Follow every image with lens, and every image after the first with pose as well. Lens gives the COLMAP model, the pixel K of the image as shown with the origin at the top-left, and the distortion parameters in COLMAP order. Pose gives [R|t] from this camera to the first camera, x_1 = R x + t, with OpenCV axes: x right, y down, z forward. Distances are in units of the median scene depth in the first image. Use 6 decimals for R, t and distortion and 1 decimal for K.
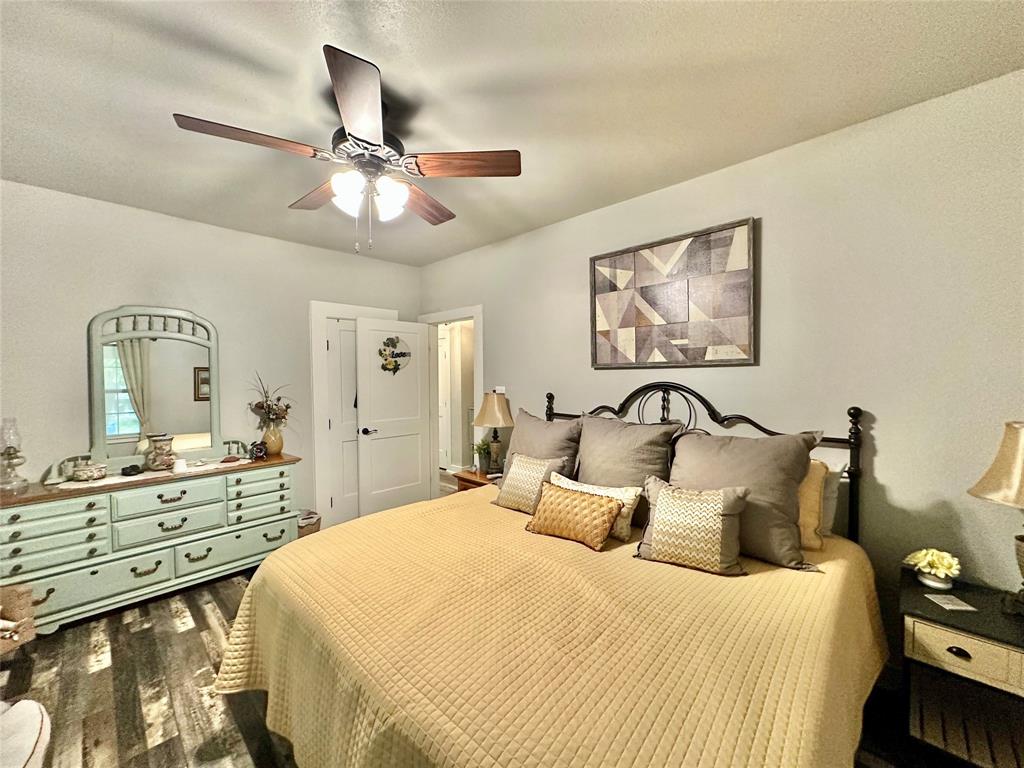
lens RADIAL K [[409.7, 0, 512.0], [0, 409.7, 384.0], [0, 0, 1]] dist [-0.003486, 0.000100]
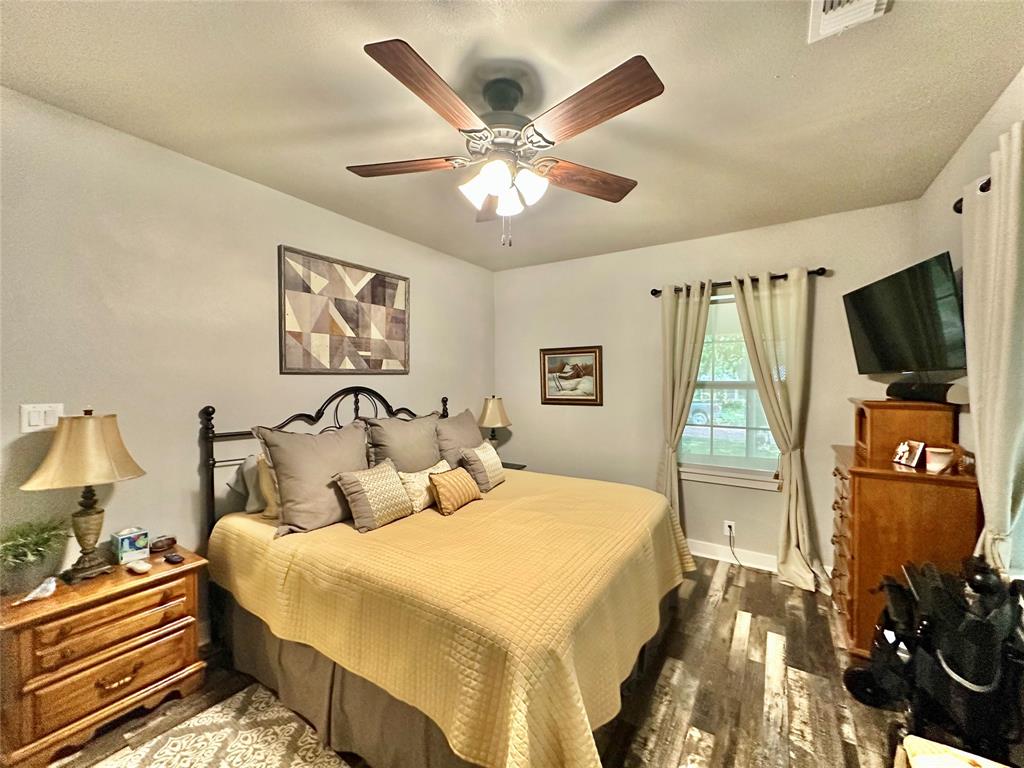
lens RADIAL K [[409.7, 0, 512.0], [0, 409.7, 384.0], [0, 0, 1]] dist [-0.003486, 0.000100]
pose [[-0.196951, 0.002220, 0.980411, -0.813965], [0.035445, 0.999360, 0.004858, -0.002306], [-0.979772, 0.035708, -0.196904, 0.763306]]
